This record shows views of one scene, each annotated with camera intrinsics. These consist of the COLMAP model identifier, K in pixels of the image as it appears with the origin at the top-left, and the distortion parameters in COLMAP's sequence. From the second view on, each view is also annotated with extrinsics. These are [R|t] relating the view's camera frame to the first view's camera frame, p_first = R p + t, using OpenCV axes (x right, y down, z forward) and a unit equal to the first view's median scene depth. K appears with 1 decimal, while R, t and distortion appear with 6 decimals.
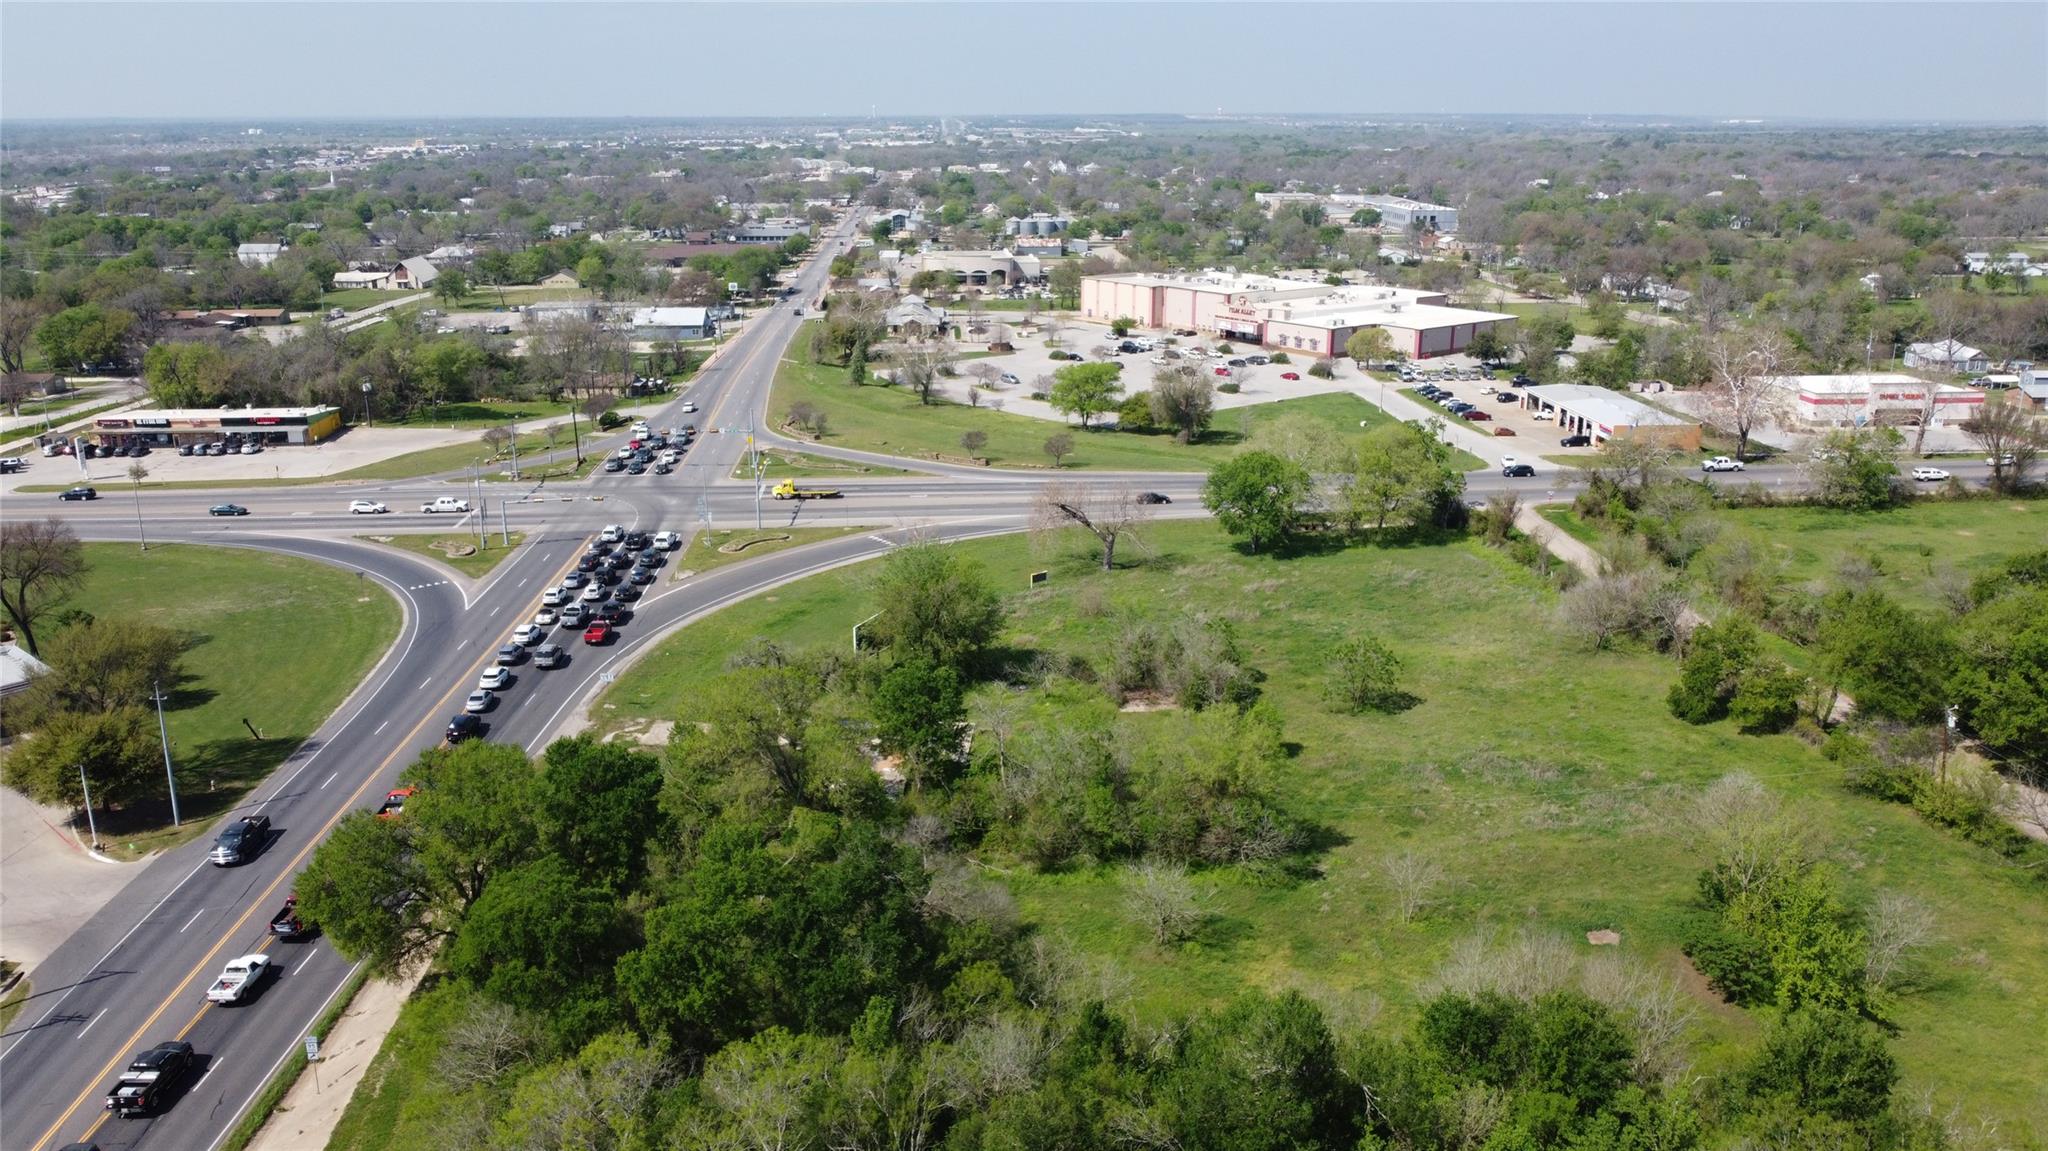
lens RADIAL K [[1543.4, 0, 1024.0], [0, 1543.4, 575.5], [0, 0, 1]] dist [-0.005434, -0.000557]
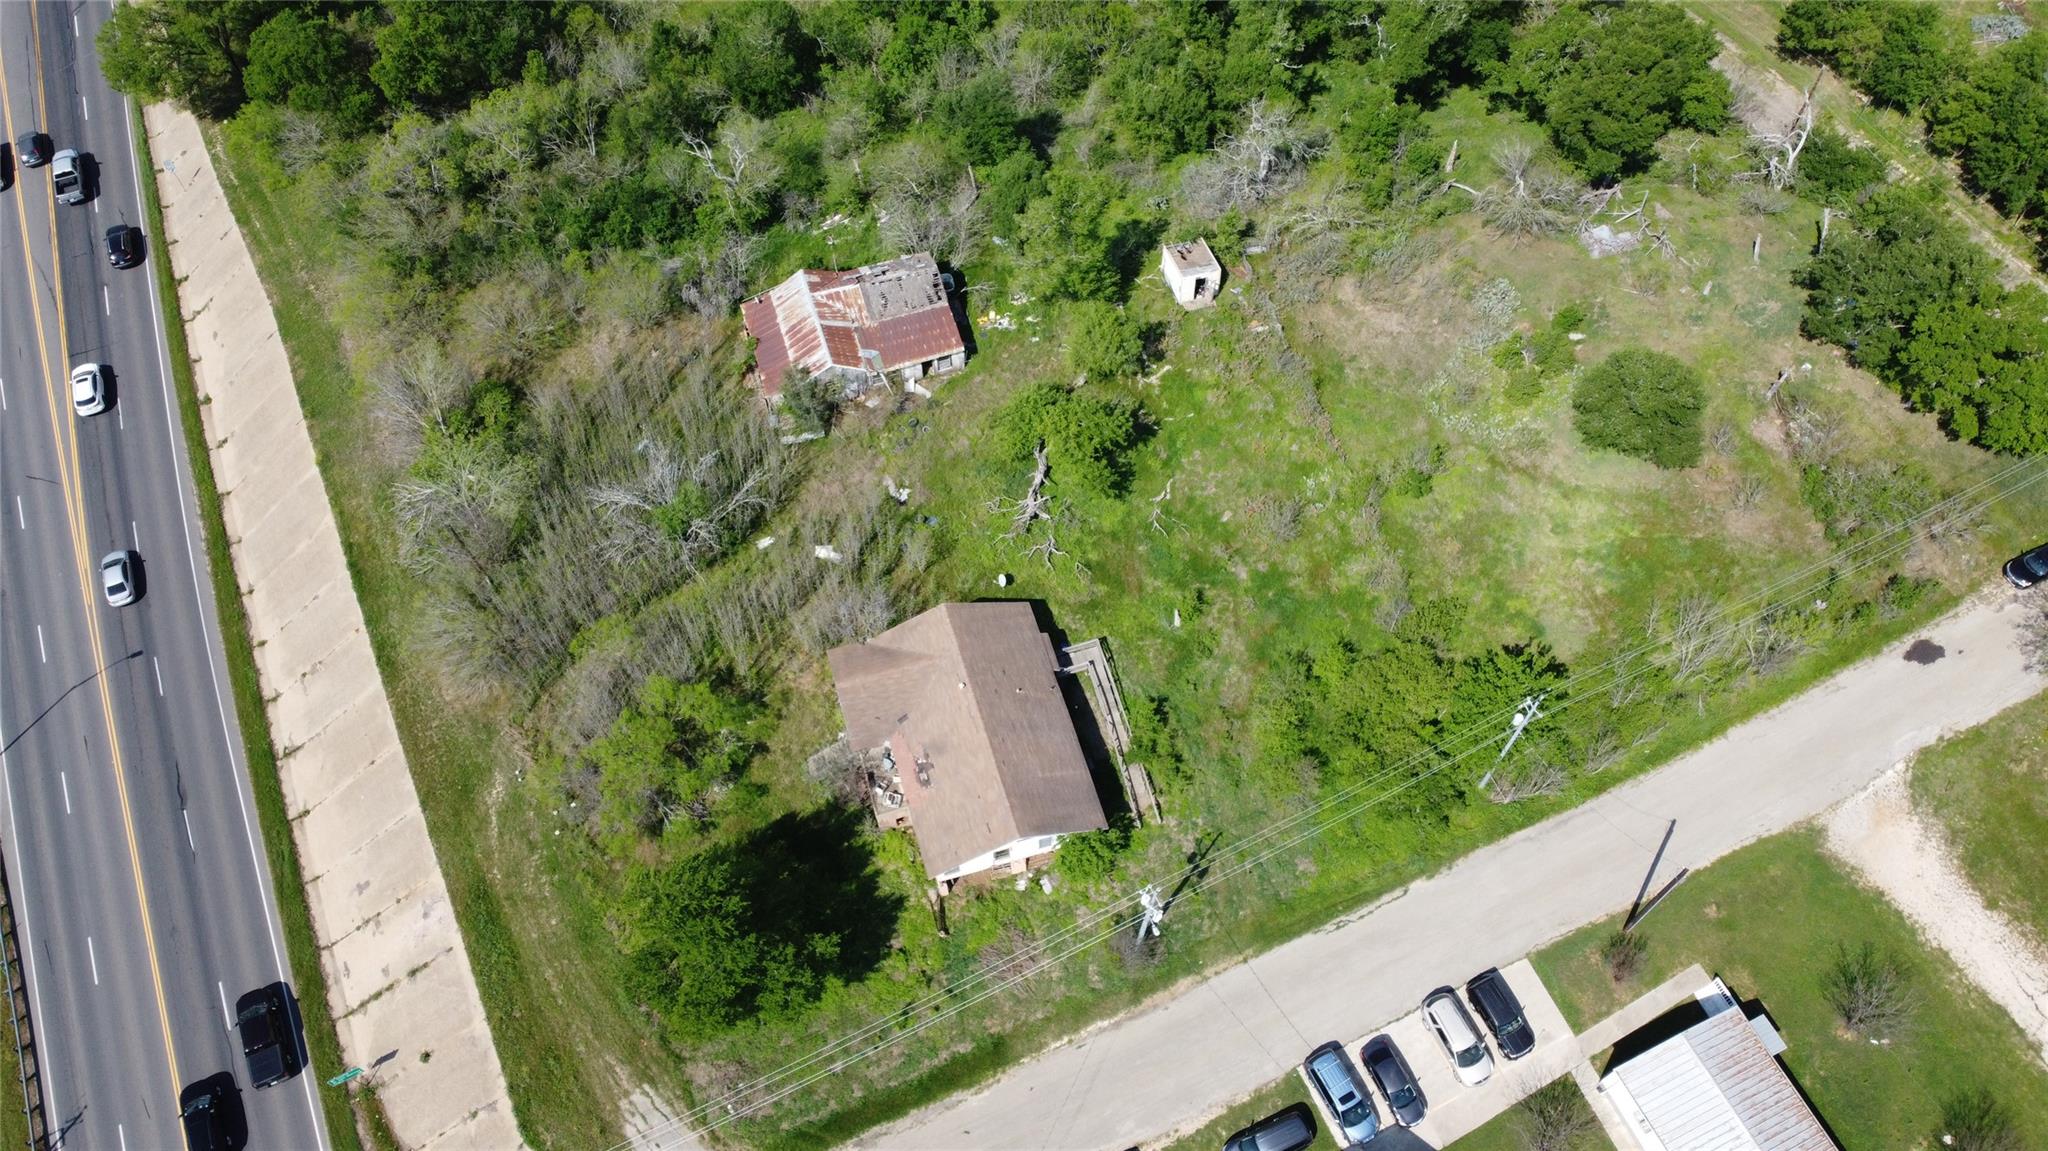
lens RADIAL K [[1543.4, 0, 1024.0], [0, 1543.4, 575.5], [0, 0, 1]] dist [-0.005434, -0.000557]
pose [[0.930225, -0.314380, 0.189334, -0.023222], [0.109260, 0.729757, 0.674919, -0.094226], [-0.350349, -0.607140, 0.713188, -0.179423]]
